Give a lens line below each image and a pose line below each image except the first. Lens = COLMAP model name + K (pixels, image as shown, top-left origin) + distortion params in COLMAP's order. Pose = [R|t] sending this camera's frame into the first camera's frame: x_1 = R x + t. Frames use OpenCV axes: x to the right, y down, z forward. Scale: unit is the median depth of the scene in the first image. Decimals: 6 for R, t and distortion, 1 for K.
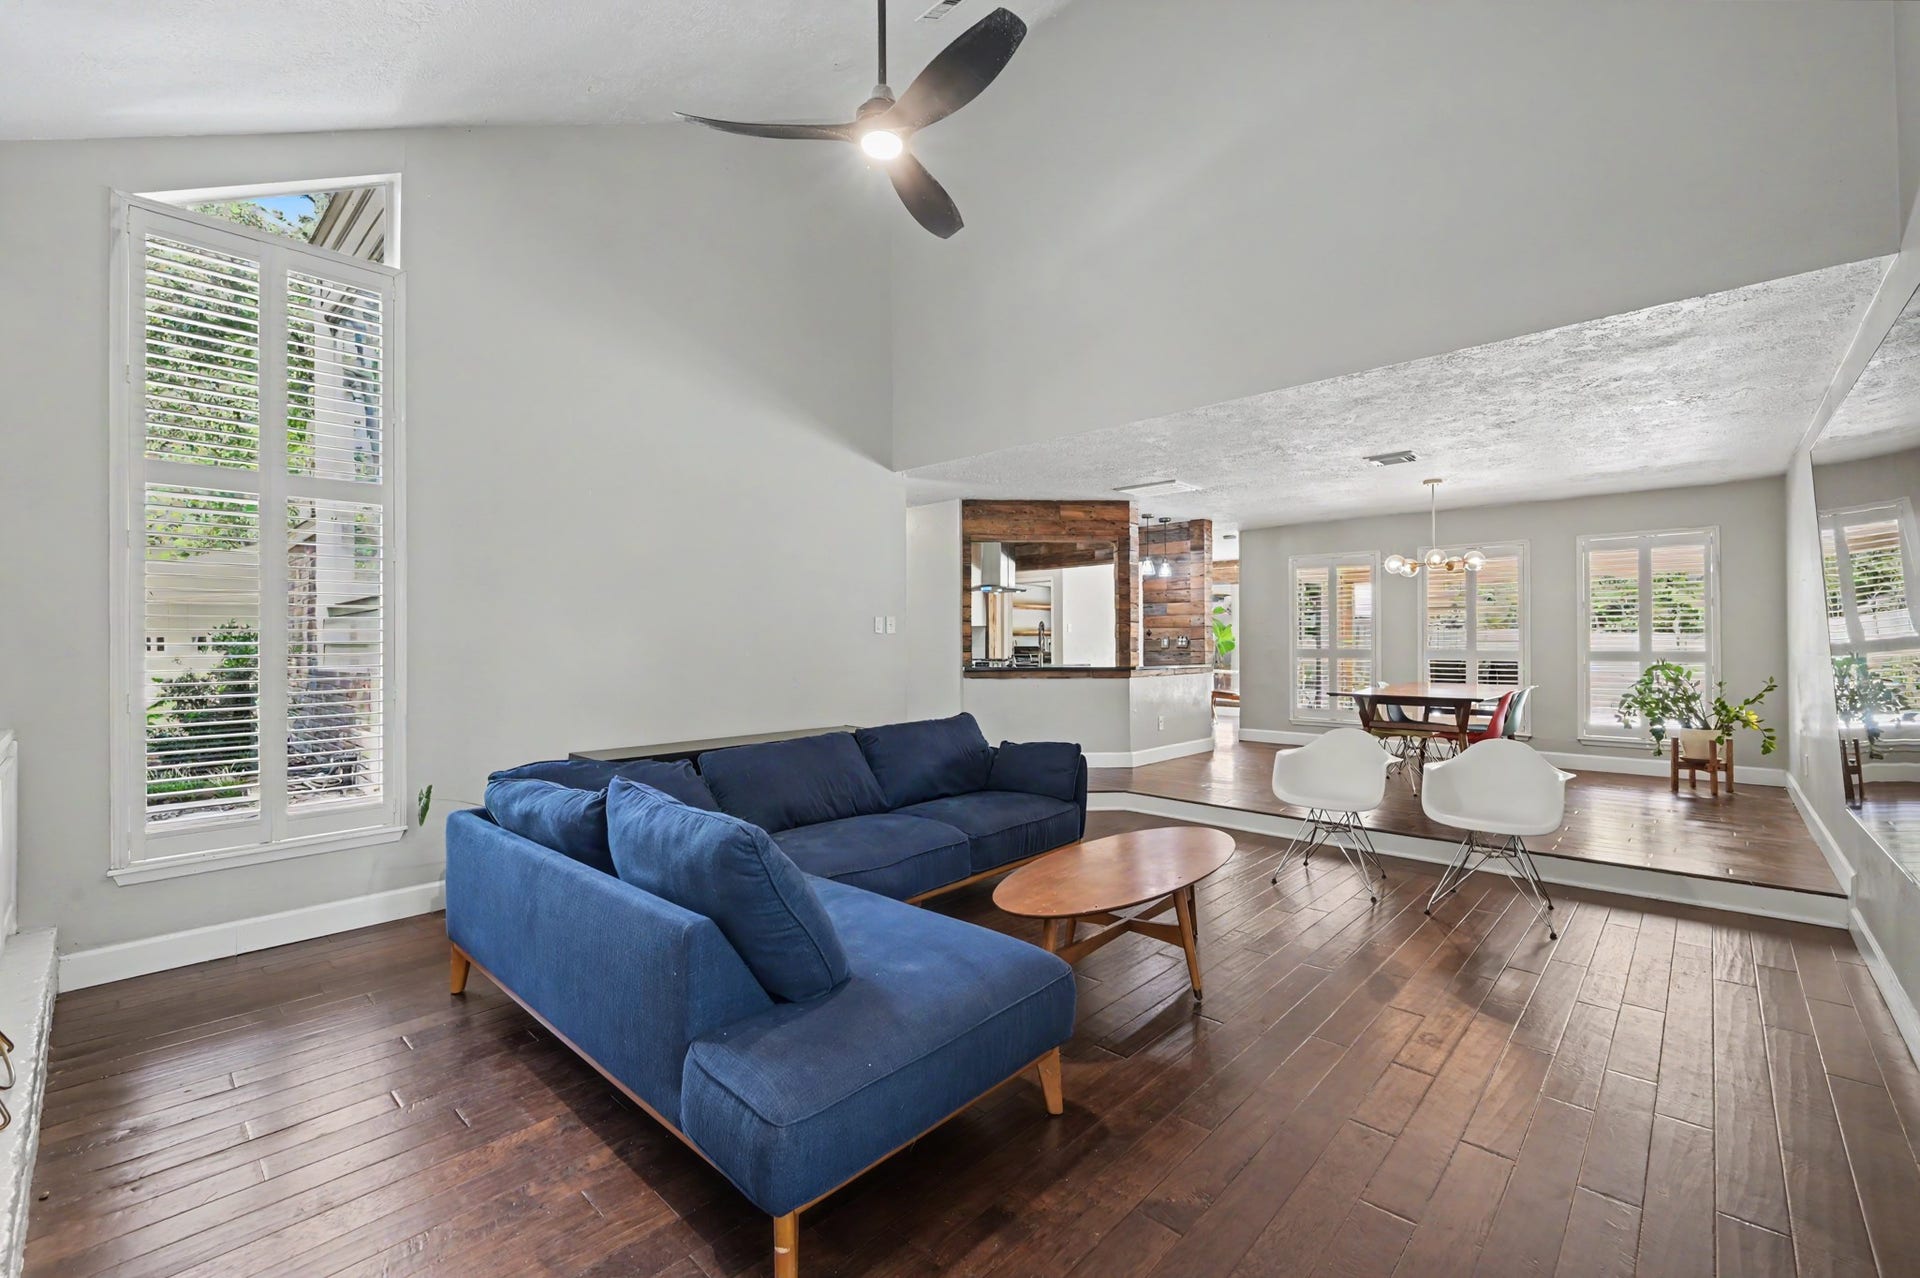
lens RADIAL K [[804.6, 0, 961.0], [0, 804.6, 643.4], [0, 0, 1]] dist [0.001313, -0.000082]
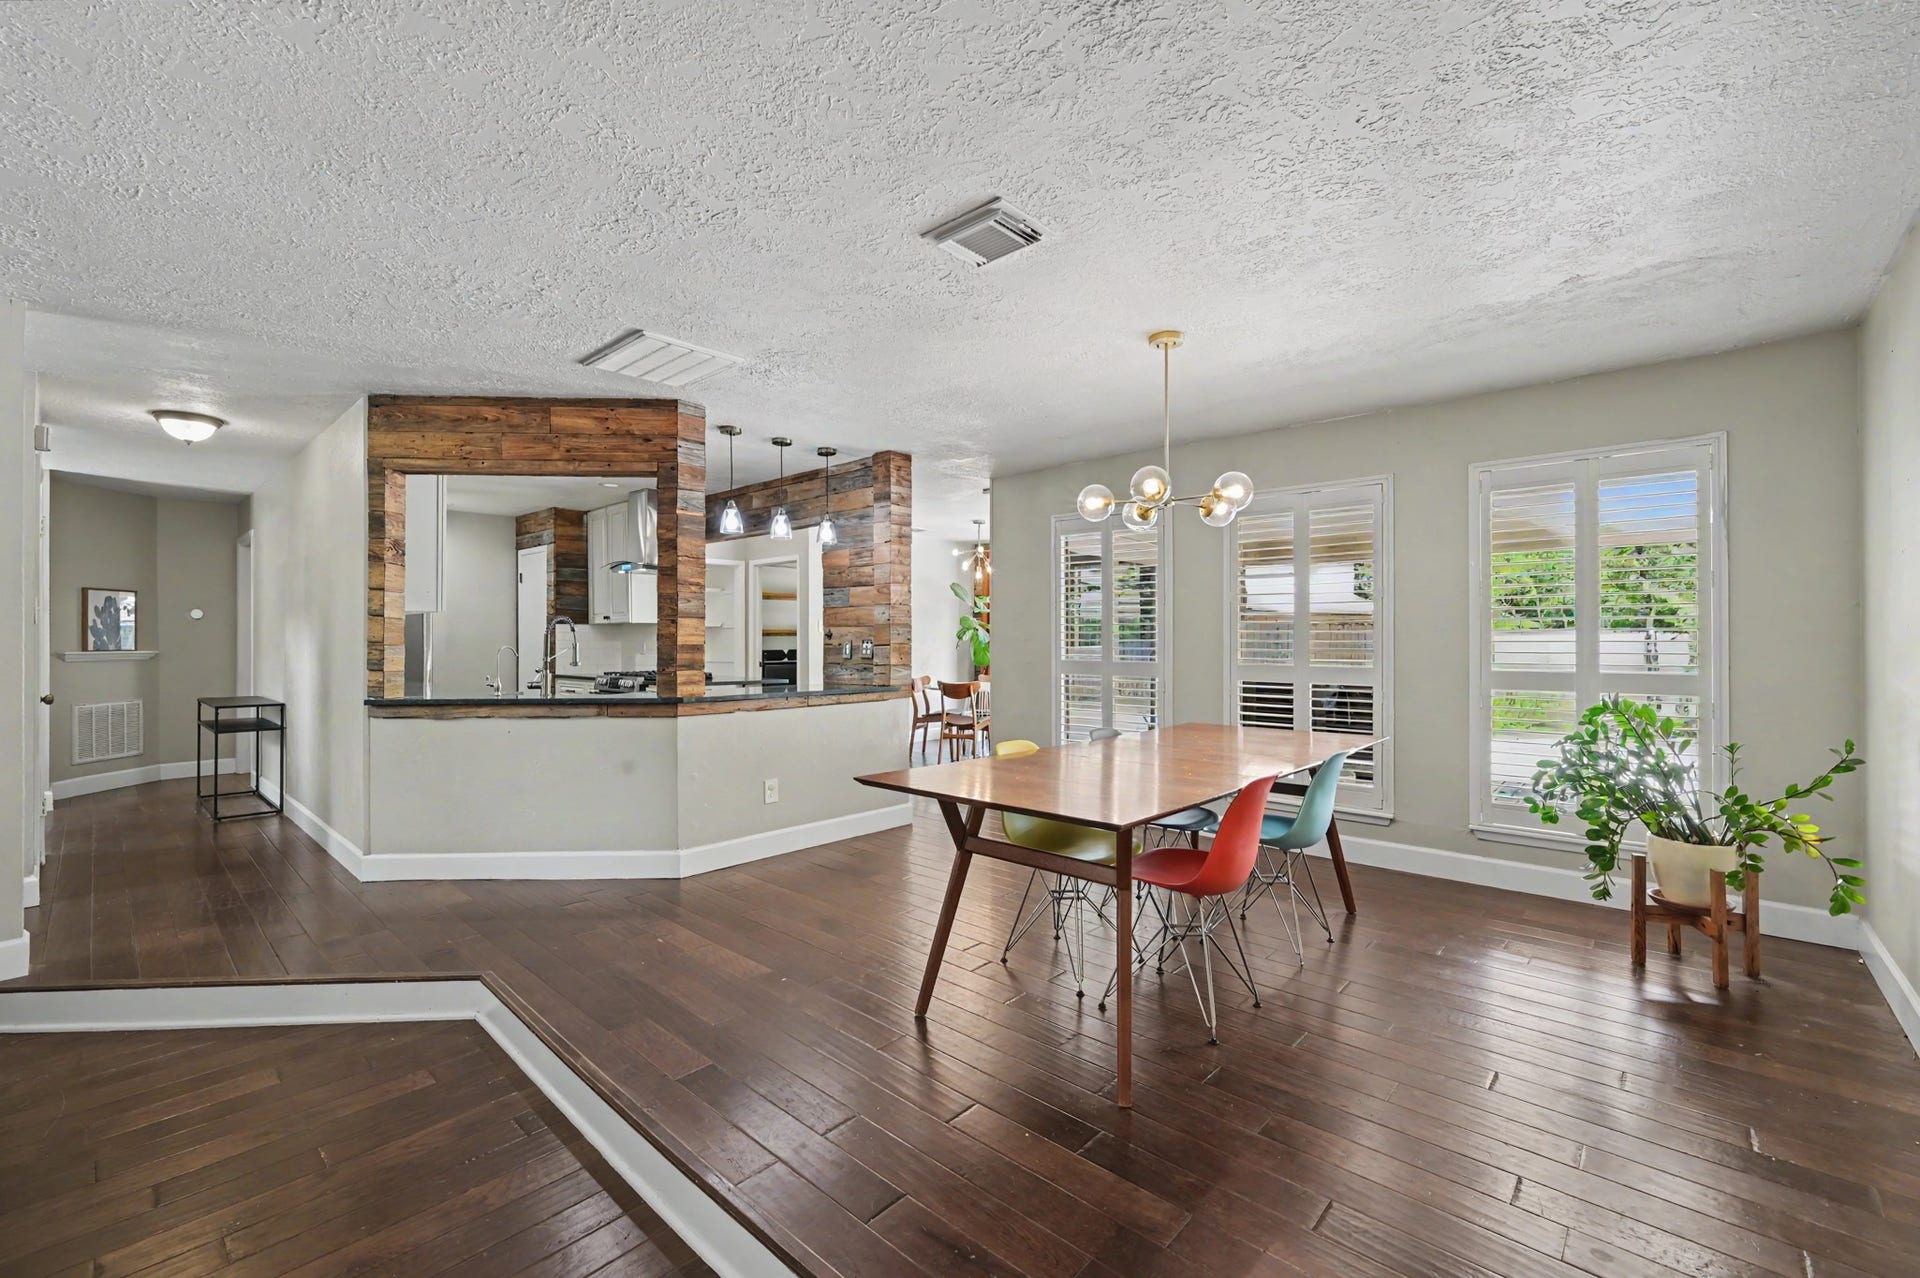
lens RADIAL K [[787.1, 0, 974.9], [0, 787.1, 637.8], [0, 0, 1]] dist [0.001389, 0.000887]
pose [[0.999862, 0.001383, 0.016572, 0.442478], [-0.001375, 0.999999, -0.000494, -0.013401], [-0.016573, 0.000471, 0.999863, 0.491902]]
